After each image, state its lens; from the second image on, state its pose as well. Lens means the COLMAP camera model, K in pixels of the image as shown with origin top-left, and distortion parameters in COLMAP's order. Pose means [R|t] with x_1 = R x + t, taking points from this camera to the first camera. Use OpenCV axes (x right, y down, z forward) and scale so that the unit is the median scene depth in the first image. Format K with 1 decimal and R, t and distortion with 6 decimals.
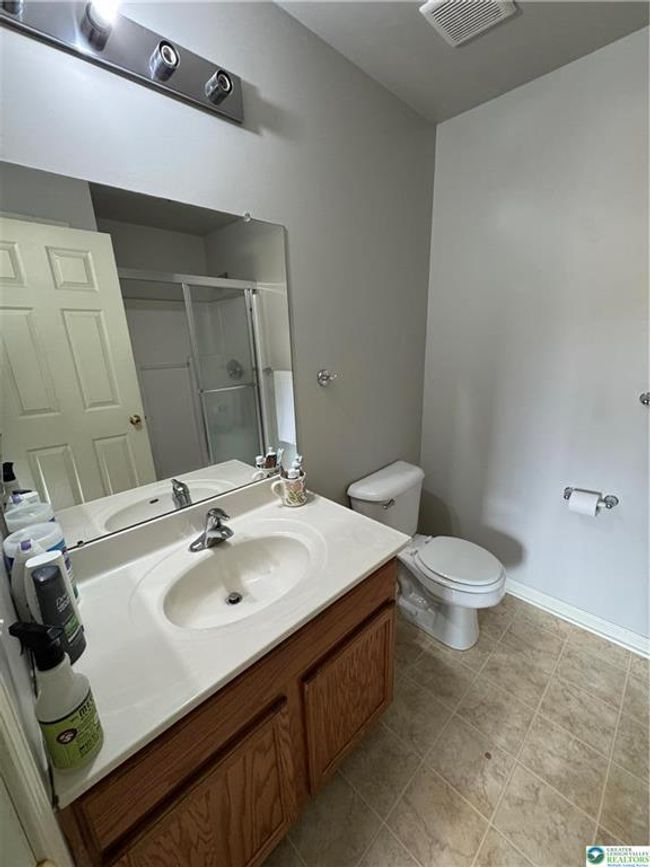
lens RADIAL K [[346.4, 0, 325.0], [0, 346.4, 433.5], [0, 0, 1]] dist [0.000114, -0.000037]
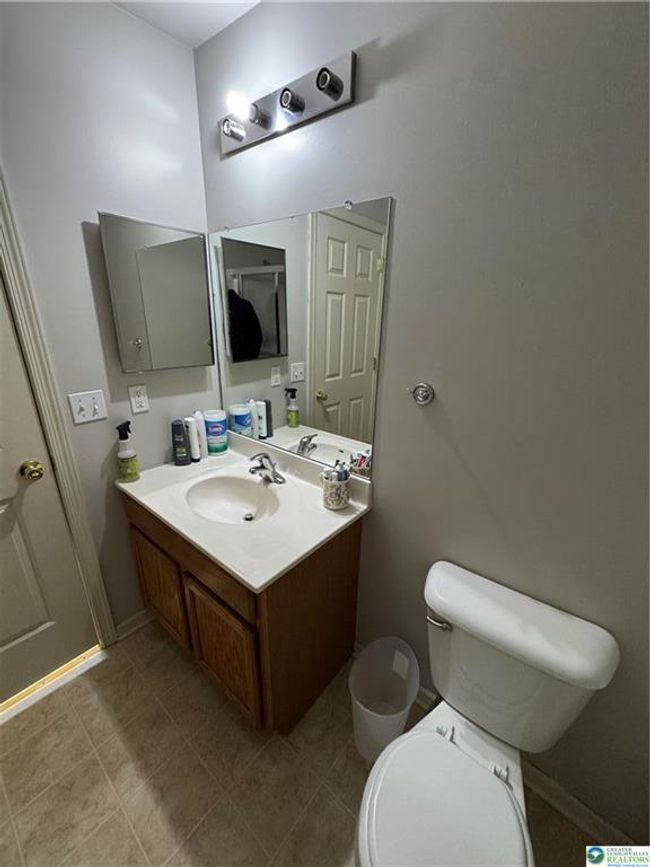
lens RADIAL K [[348.1, 0, 323.8], [0, 348.1, 442.4], [0, 0, 1]] dist [-0.002878, -0.000317]
pose [[0.112016, 0.384094, -0.916474, 0.860575], [-0.298273, 0.892746, 0.337694, -0.322707], [0.947885, 0.235533, 0.214567, 0.834757]]
